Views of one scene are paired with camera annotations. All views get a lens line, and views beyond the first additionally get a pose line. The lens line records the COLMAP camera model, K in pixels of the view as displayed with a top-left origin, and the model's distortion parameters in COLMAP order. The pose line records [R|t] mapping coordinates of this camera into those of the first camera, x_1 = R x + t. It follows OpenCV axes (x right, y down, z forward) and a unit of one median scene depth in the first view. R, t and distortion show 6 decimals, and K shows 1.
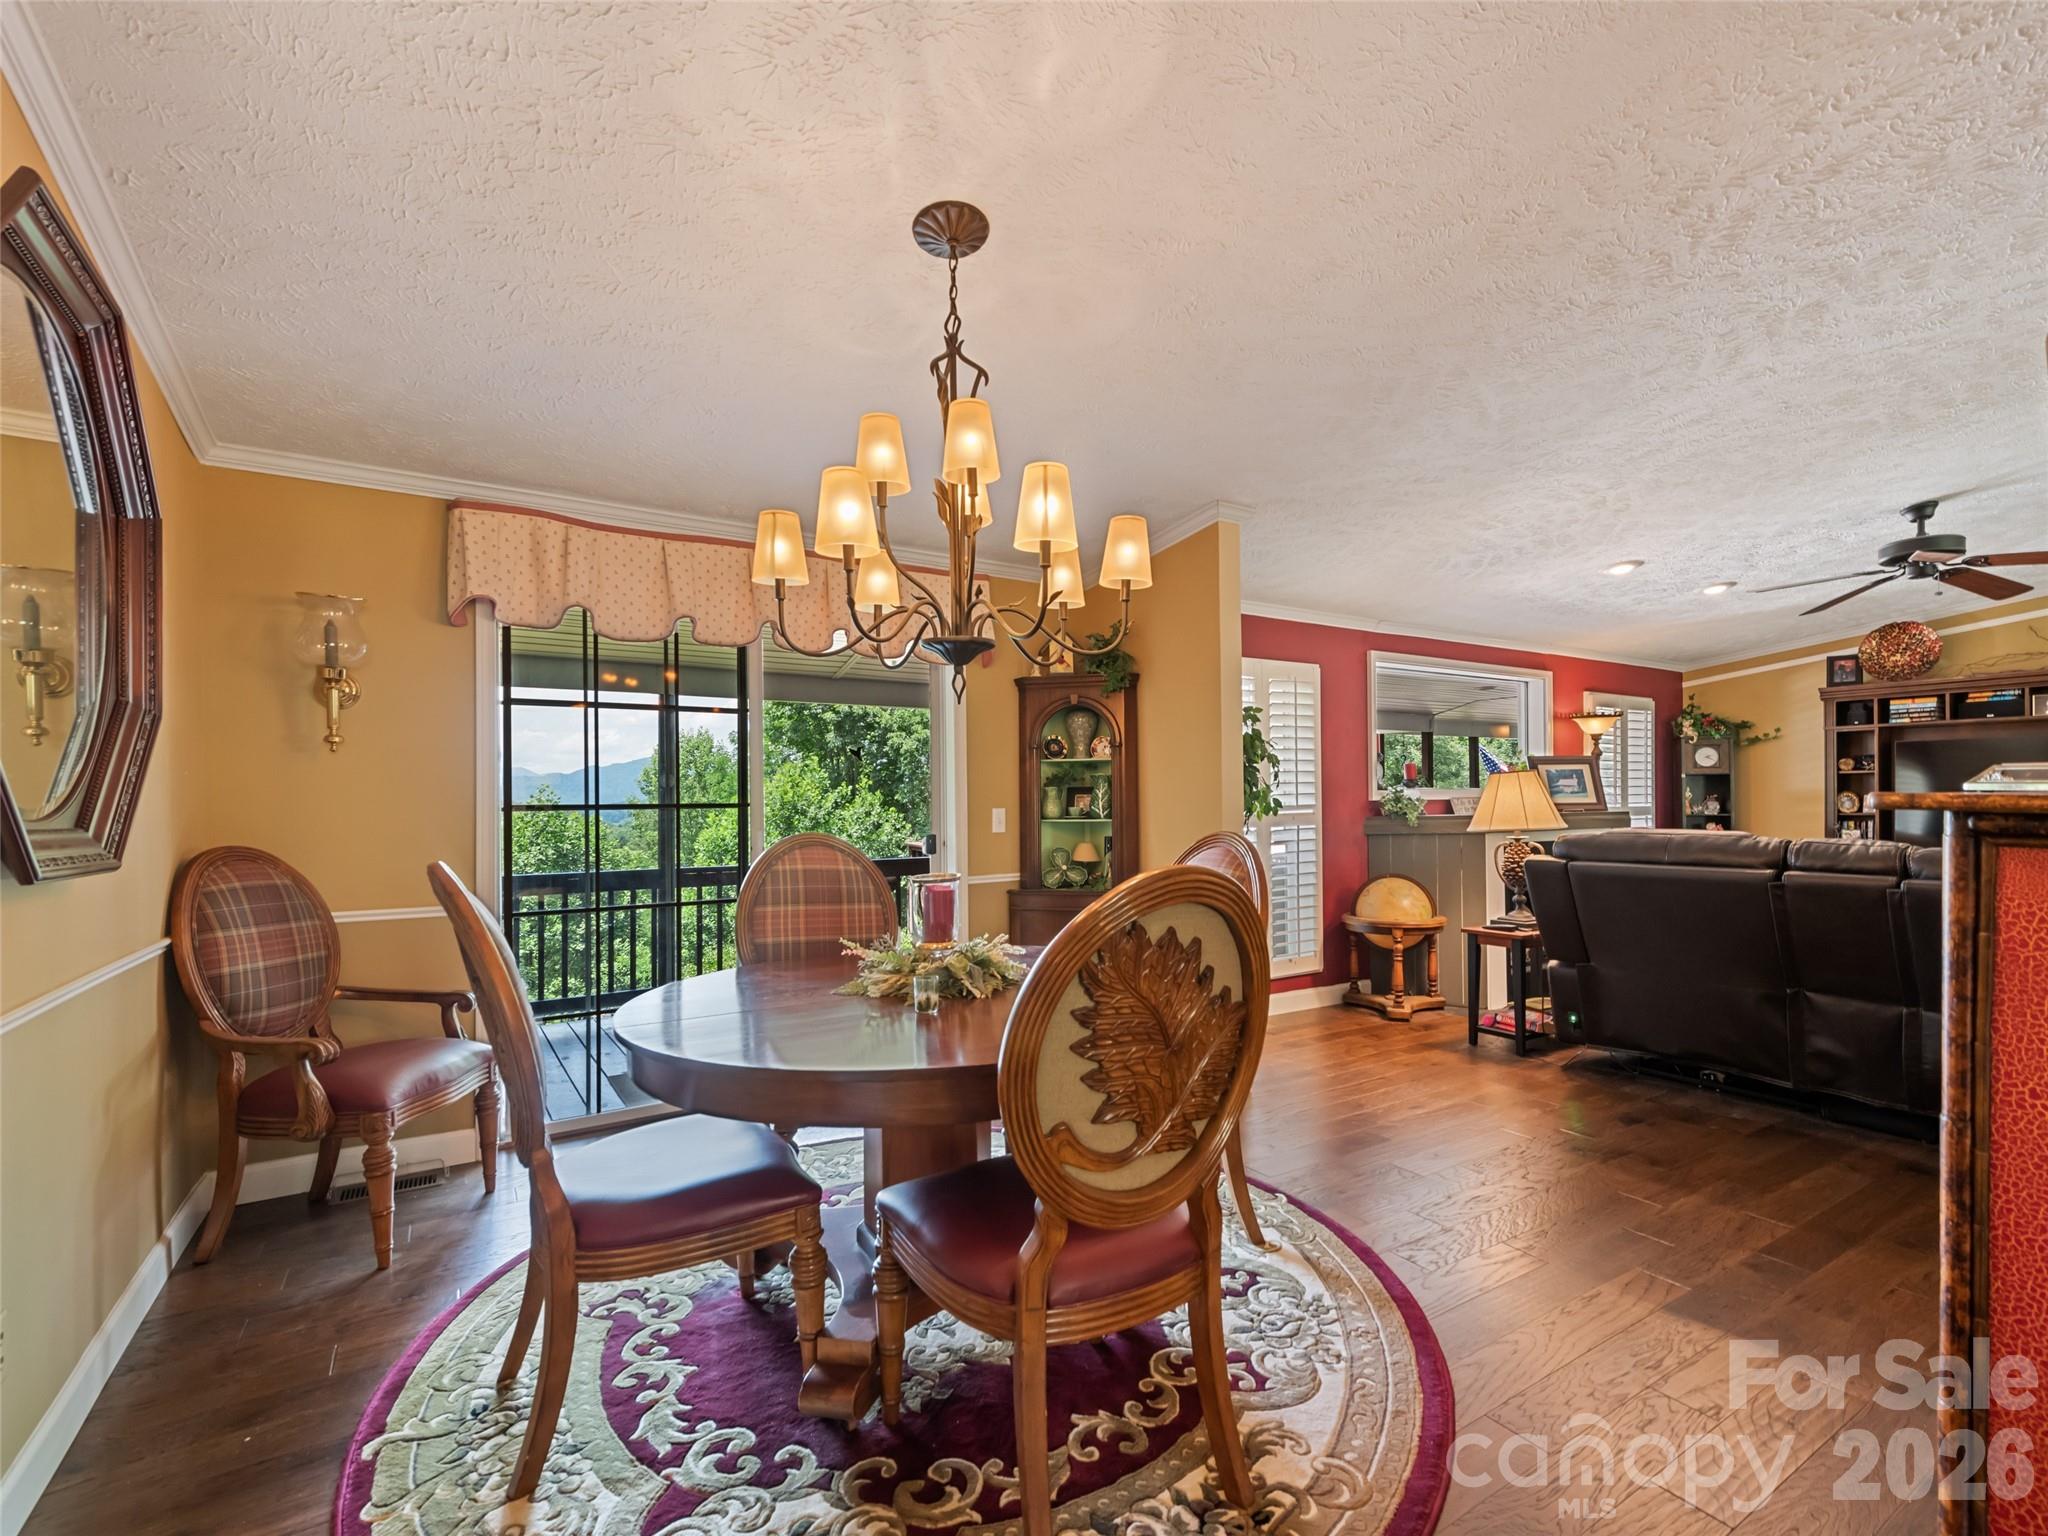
lens RADIAL K [[930.5, 0, 1029.8], [0, 930.5, 798.4], [0, 0, 1]] dist [0.015380, -0.004251]
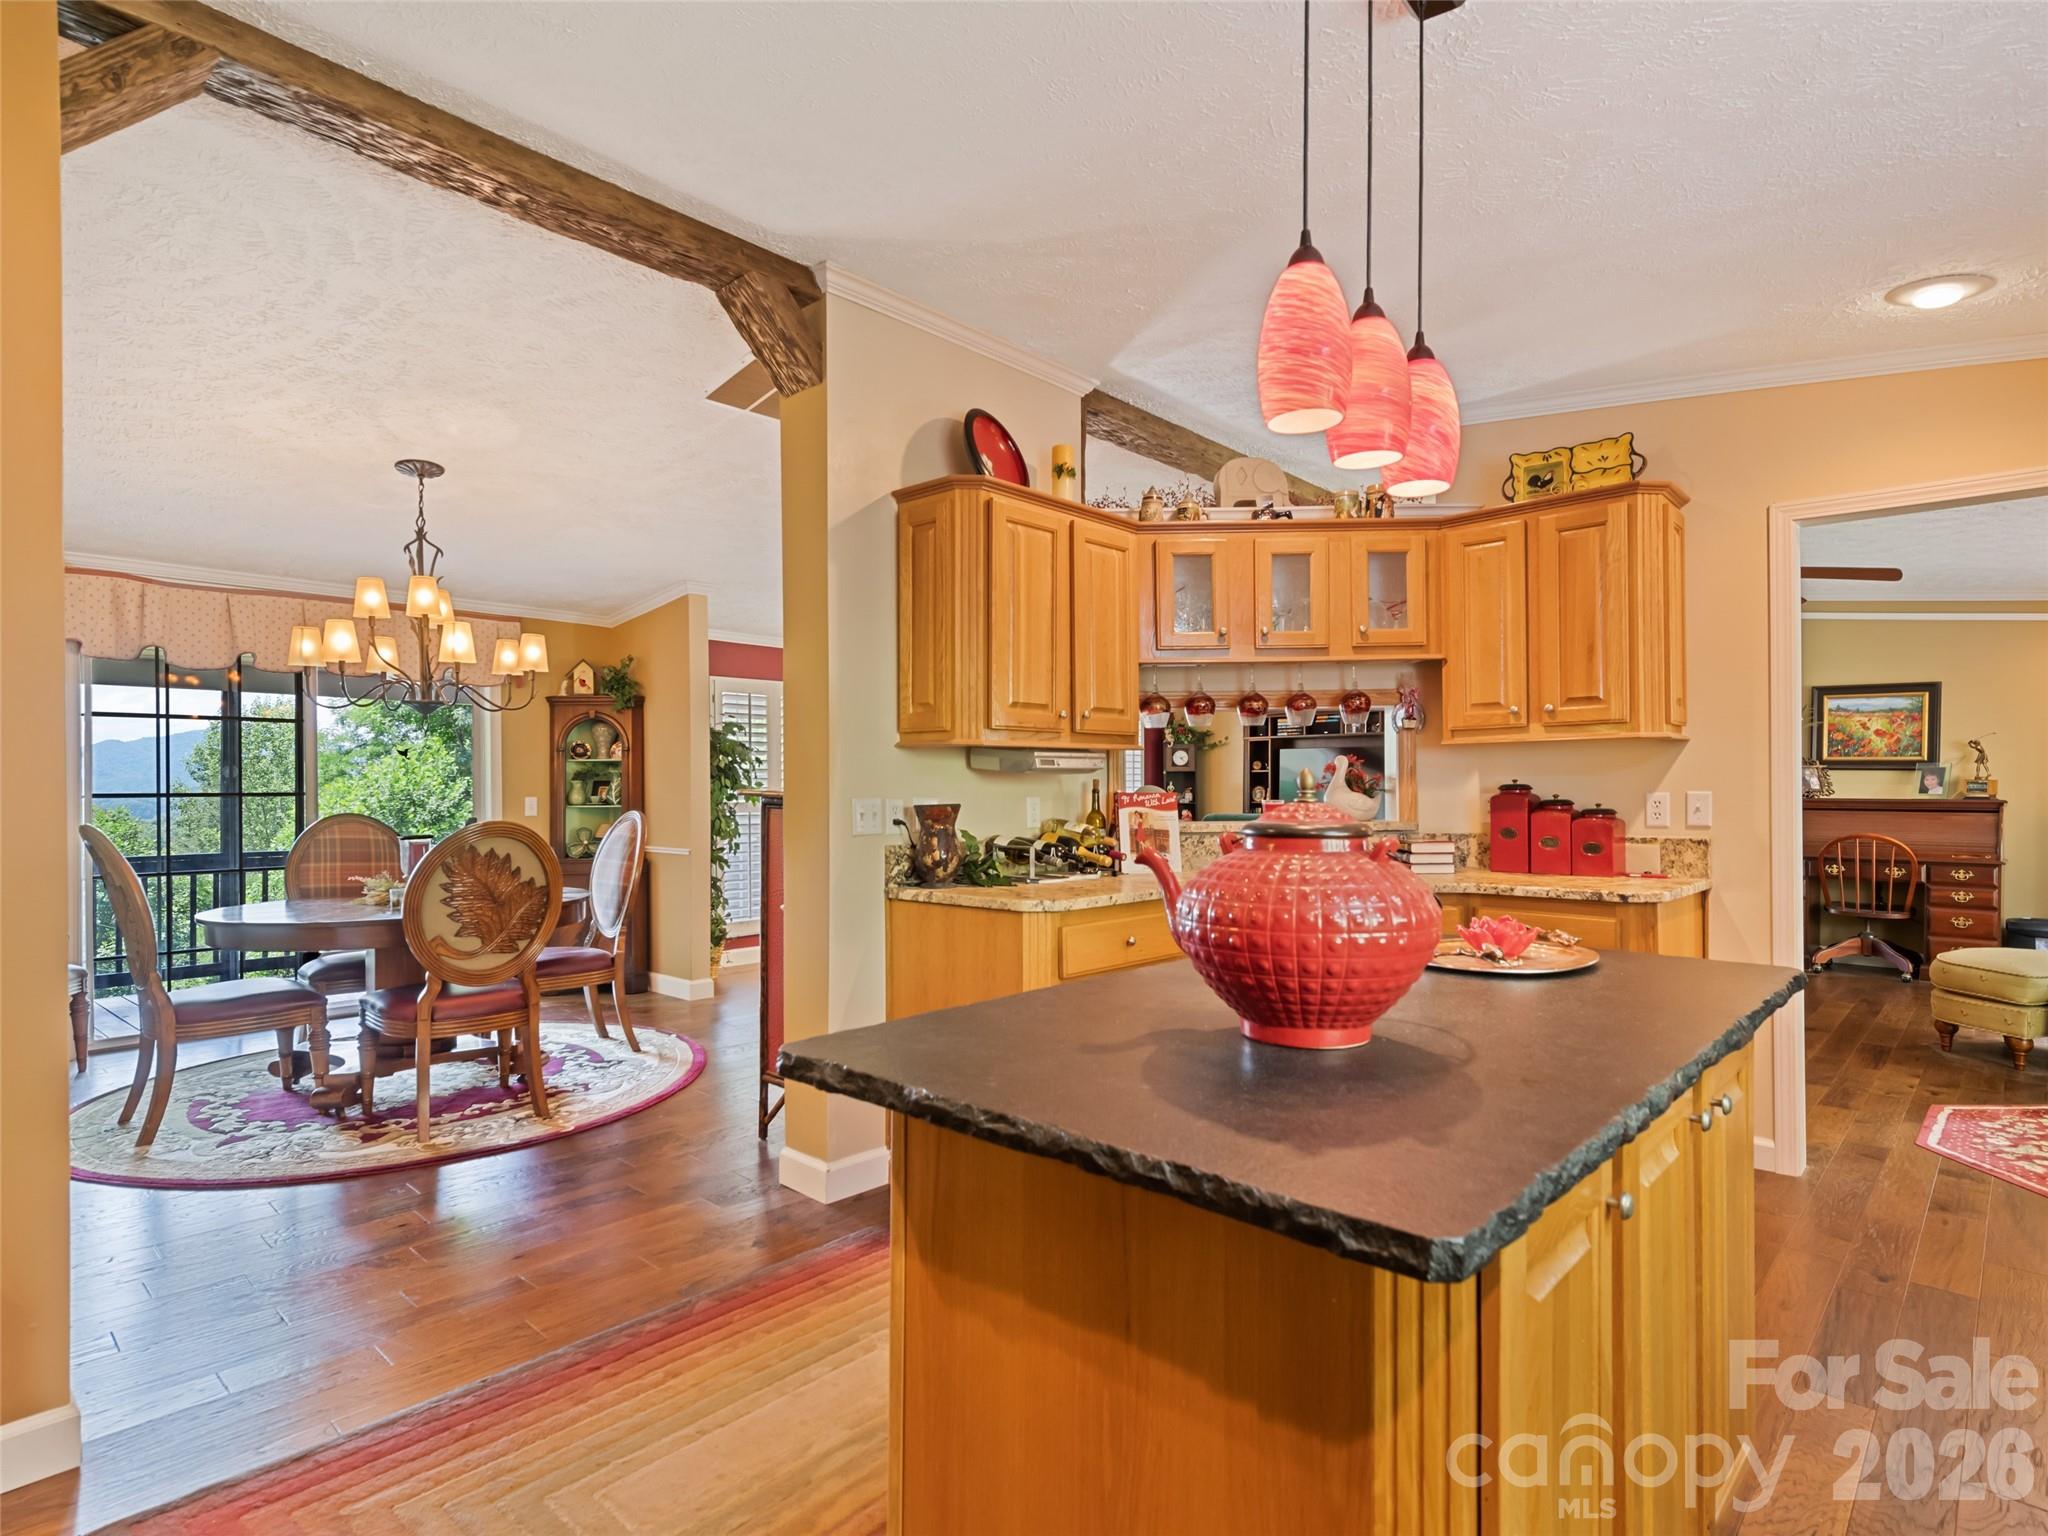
lens RADIAL K [[1028.9, 0, 1009.3], [0, 1028.9, 791.5], [0, 0, 1]] dist [0.005698, 0.000036]
pose [[0.962217, 0.002768, 0.272270, 0.218494], [-0.003653, 0.999990, 0.002742, -0.003339], [-0.272260, -0.003633, 0.962217, -0.563107]]
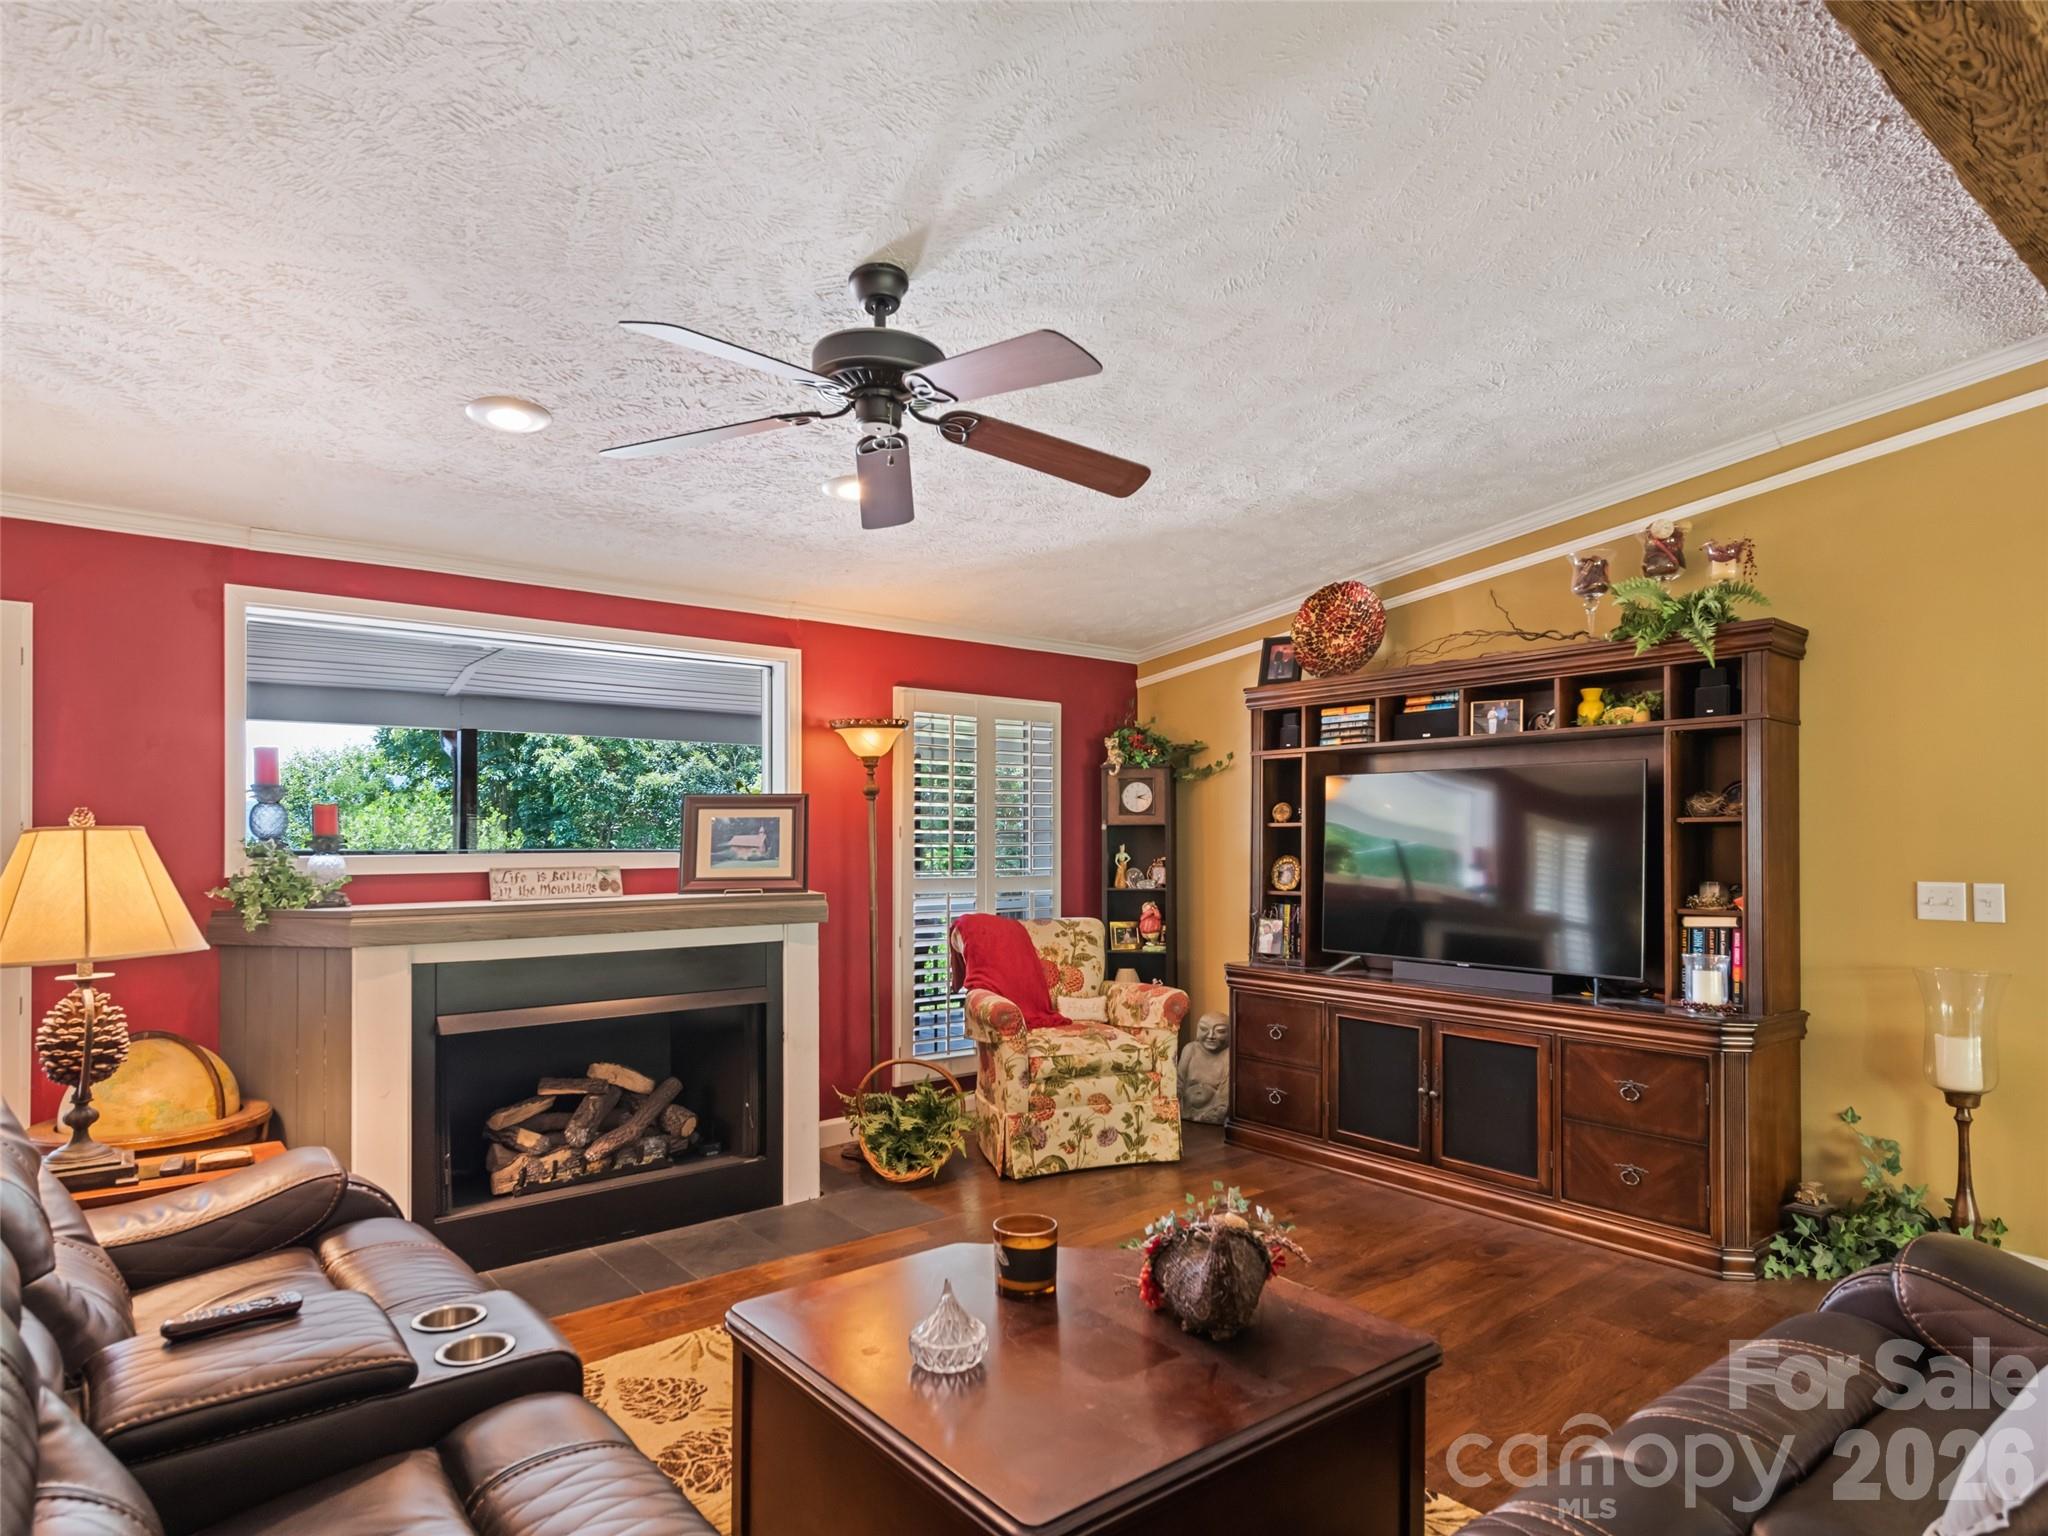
lens RADIAL K [[1144.0, 0, 1010.6], [0, 1144.0, 821.7], [0, 0, 1]] dist [0.018095, -0.005285]
pose [[0.993291, 0.008756, 0.115313, 1.060170], [-0.007297, 0.999888, -0.013064, -0.033568], [-0.115415, 0.012135, 0.993243, 0.478223]]
